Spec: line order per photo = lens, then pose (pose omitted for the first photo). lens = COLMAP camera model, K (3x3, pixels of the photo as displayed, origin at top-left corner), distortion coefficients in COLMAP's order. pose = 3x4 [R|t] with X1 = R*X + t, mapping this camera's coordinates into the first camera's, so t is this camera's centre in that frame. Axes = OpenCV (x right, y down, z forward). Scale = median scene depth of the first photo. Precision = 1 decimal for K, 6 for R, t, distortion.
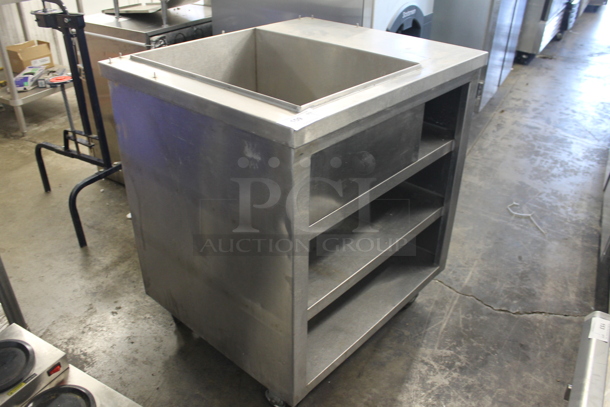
lens RADIAL K [[506.0, 0, 304.0], [0, 506.0, 201.7], [0, 0, 1]] dist [-0.110903, 0.092574]
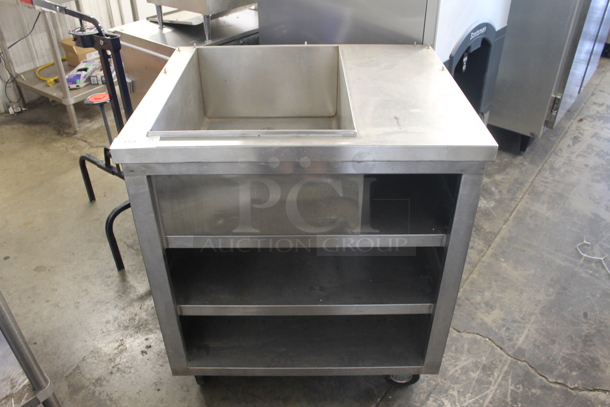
lens RADIAL K [[506.0, 0, 305.4], [0, 506.0, 206.8], [0, 0, 1]] dist [-0.110903, 0.092574]
pose [[0.991641, 0.053528, -0.117398, 0.027559], [-0.044445, 0.995910, 0.078666, -0.125848], [0.121129, -0.072791, 0.989964, 0.074221]]
